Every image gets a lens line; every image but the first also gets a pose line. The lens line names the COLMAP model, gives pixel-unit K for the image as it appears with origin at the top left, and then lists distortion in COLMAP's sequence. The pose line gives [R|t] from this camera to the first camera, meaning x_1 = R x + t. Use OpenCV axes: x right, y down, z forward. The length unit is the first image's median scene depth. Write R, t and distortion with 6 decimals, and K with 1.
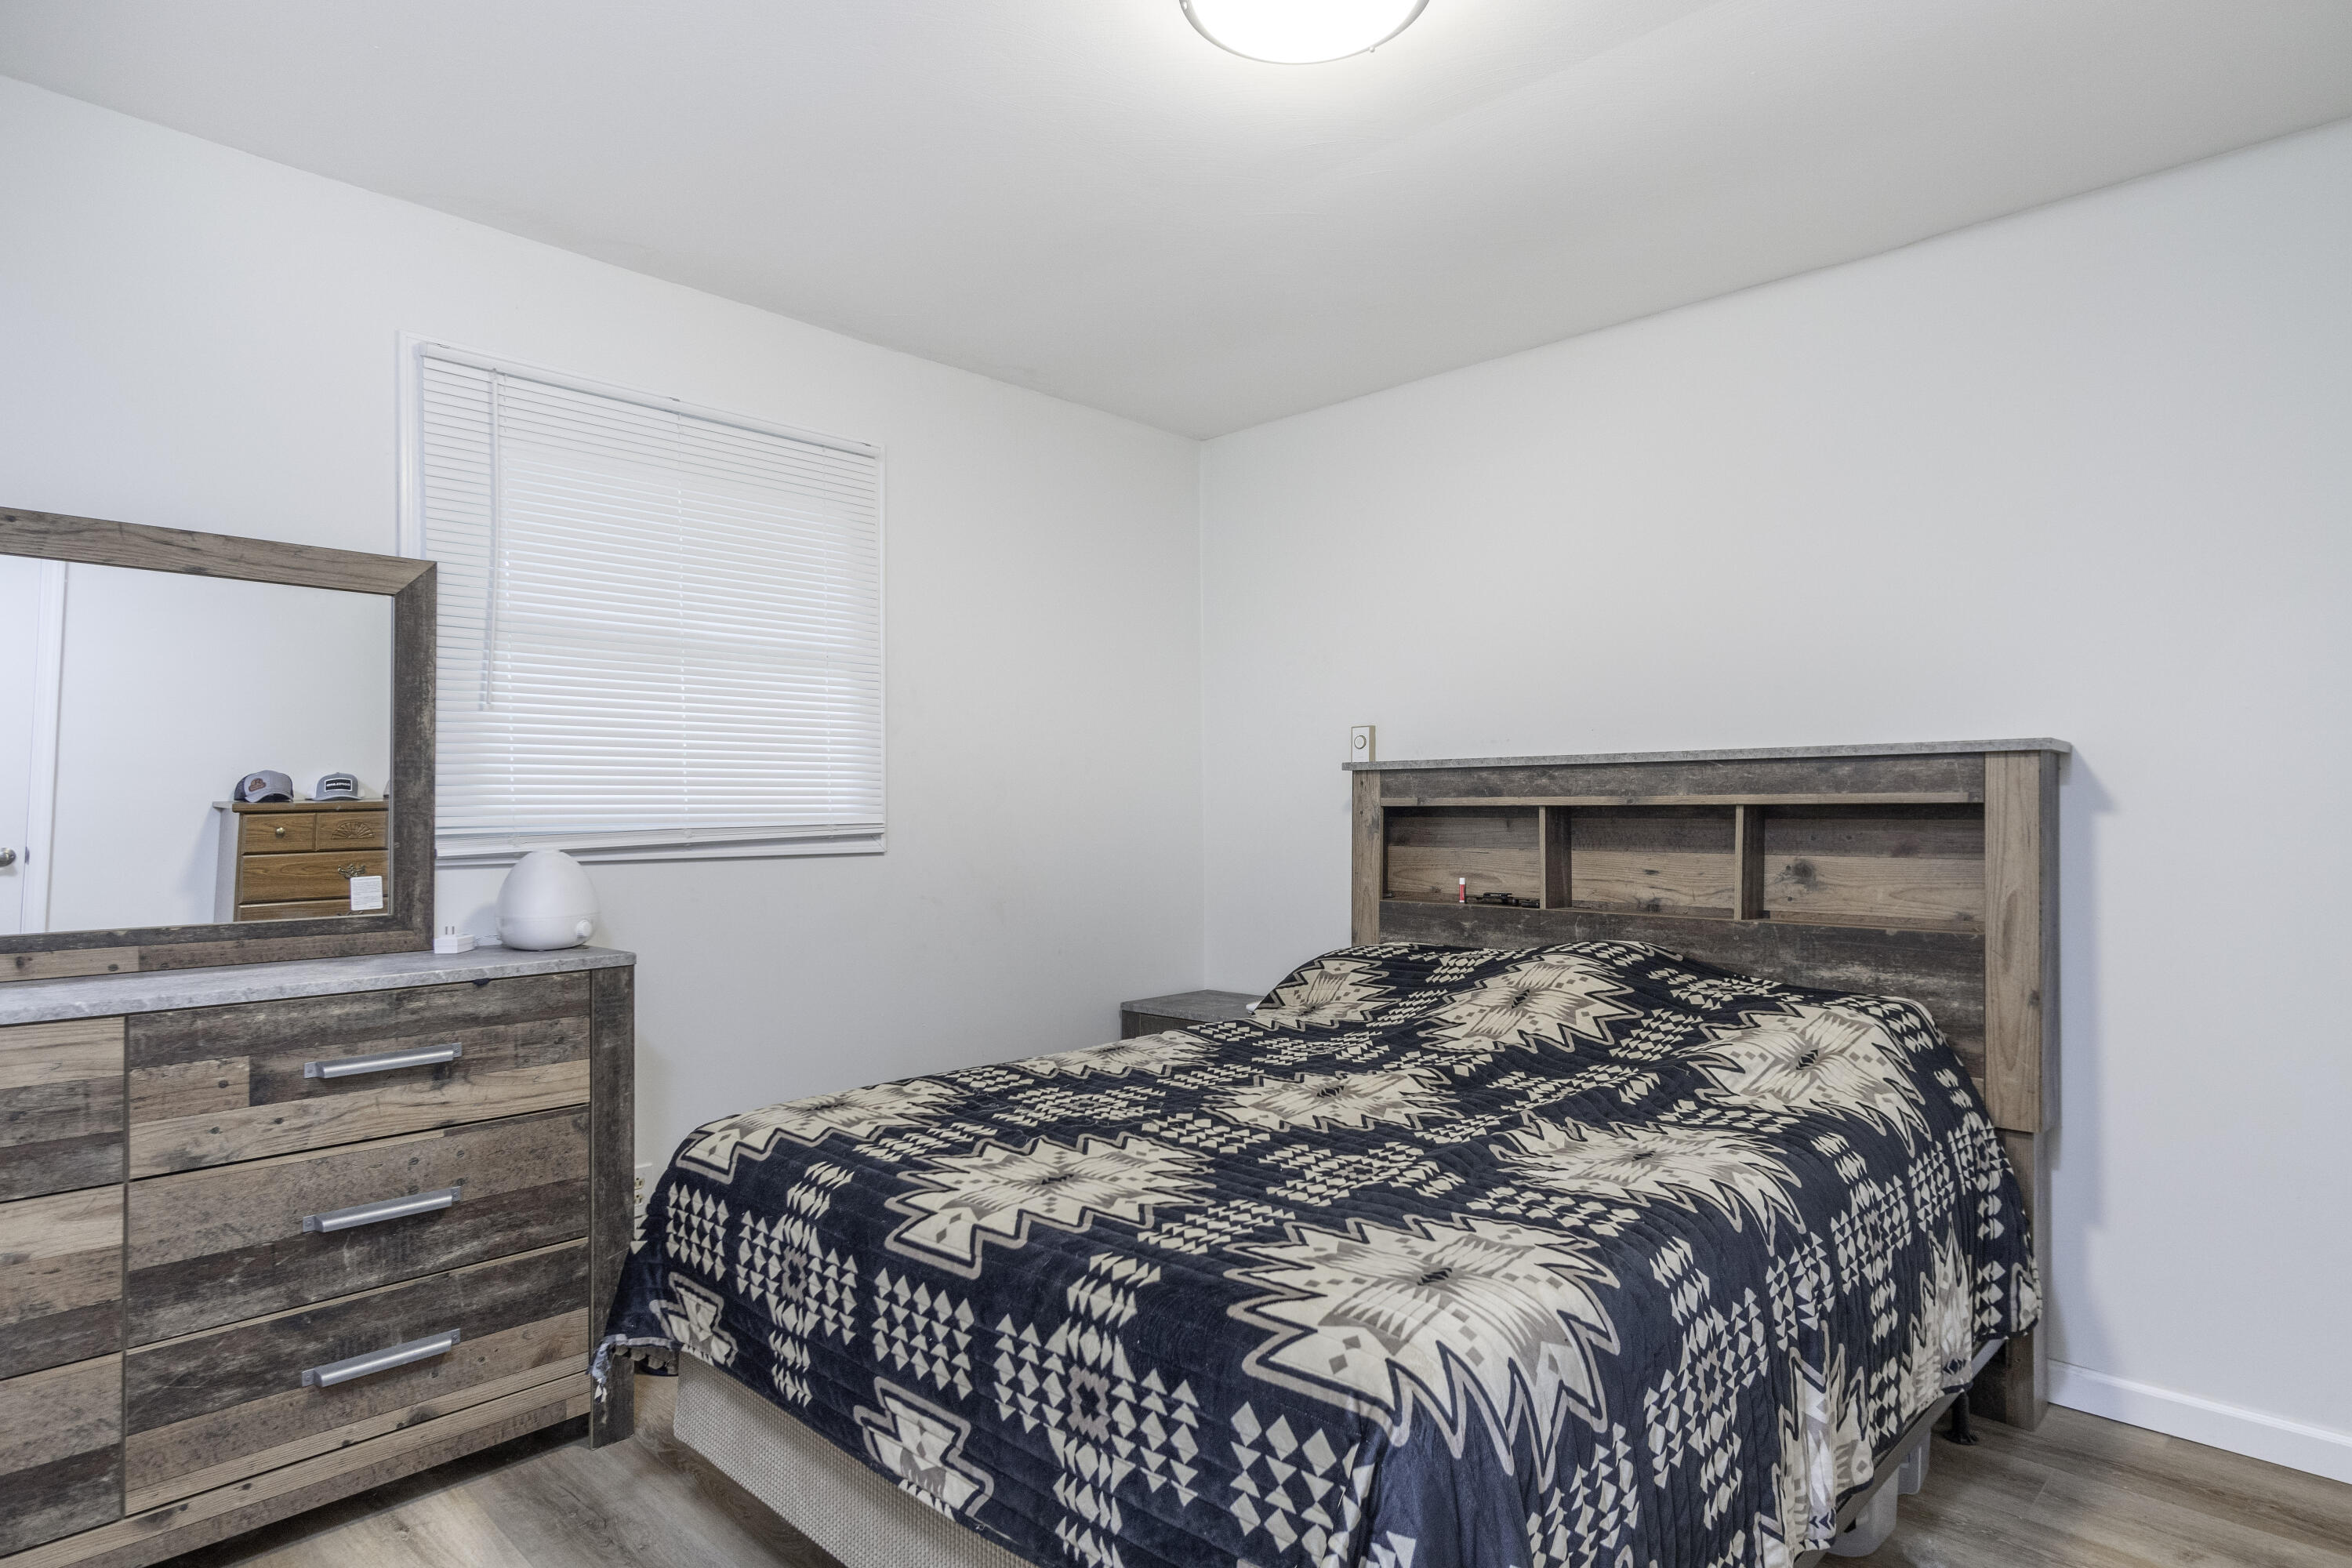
lens RADIAL K [[1258.1, 0, 1200.2], [0, 1258.1, 787.8], [0, 0, 1]] dist [0.004301, 0.001073]
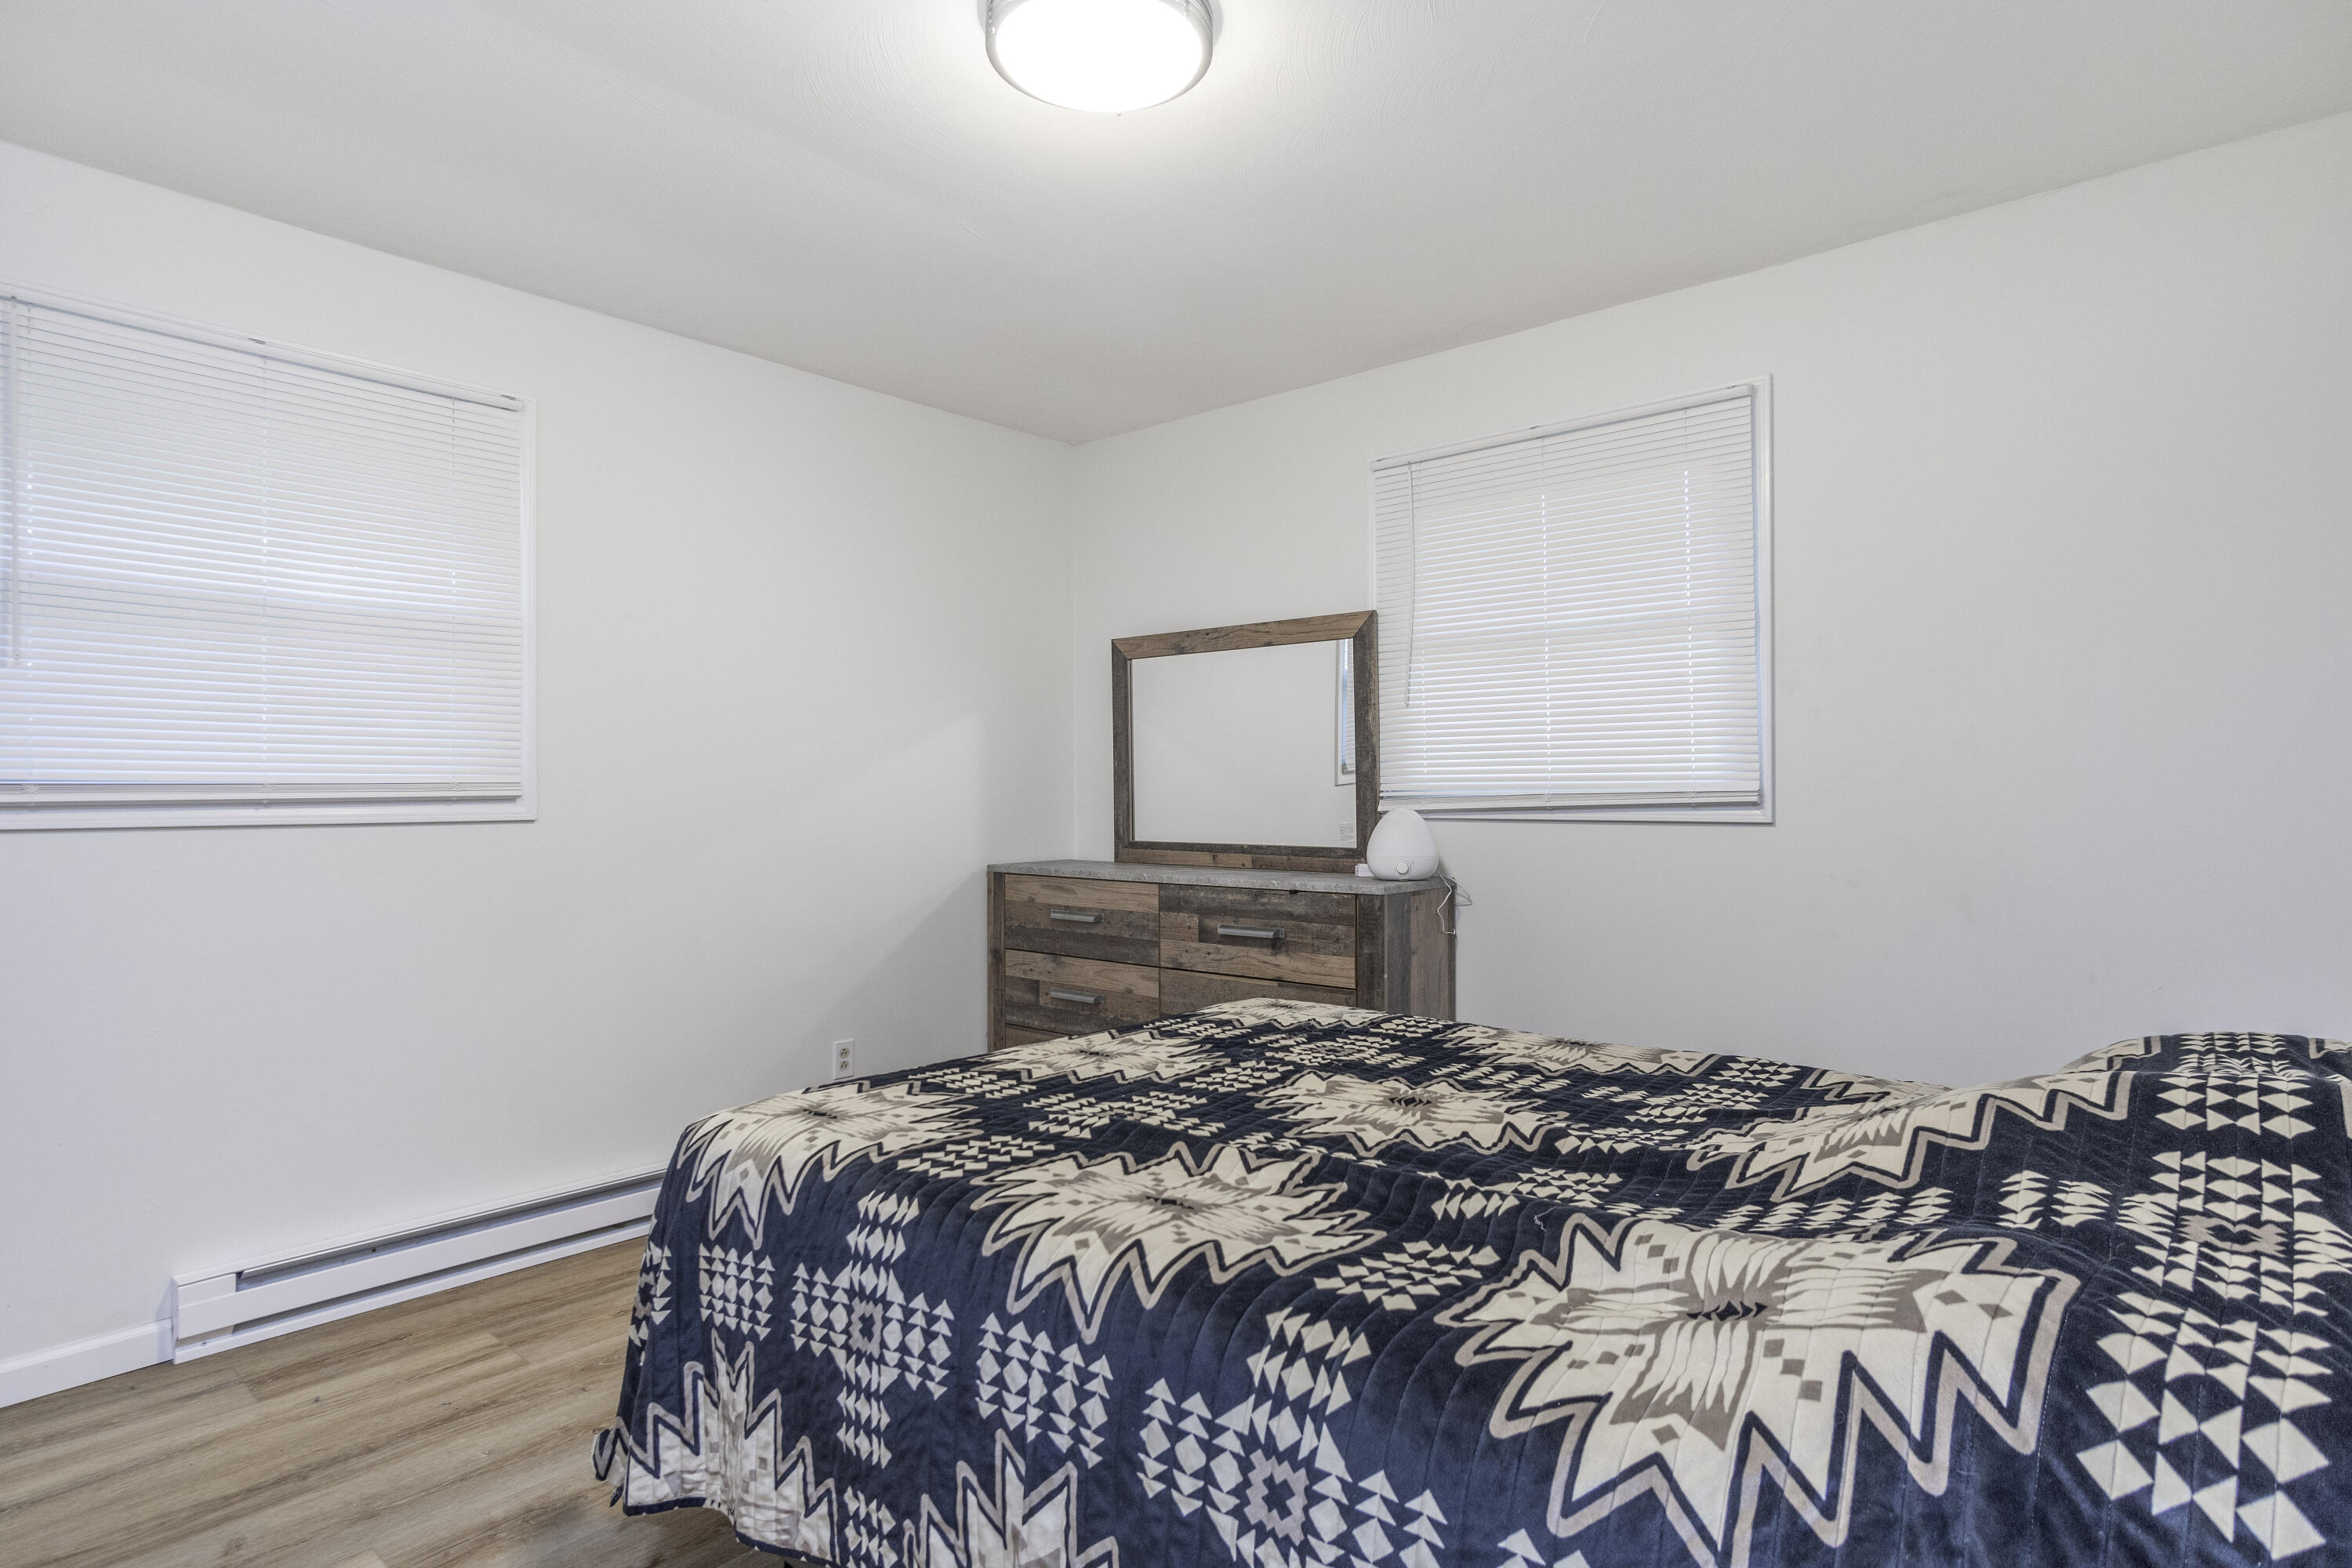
lens RADIAL K [[1258.1, 0, 1200.2], [0, 1258.1, 787.8], [0, 0, 1]] dist [0.004301, 0.001073]
pose [[0.059401, 0.003089, -0.998229, 0.945936], [0.023489, 0.999714, 0.004492, 0.018149], [0.997958, -0.023715, 0.059312, 0.796758]]
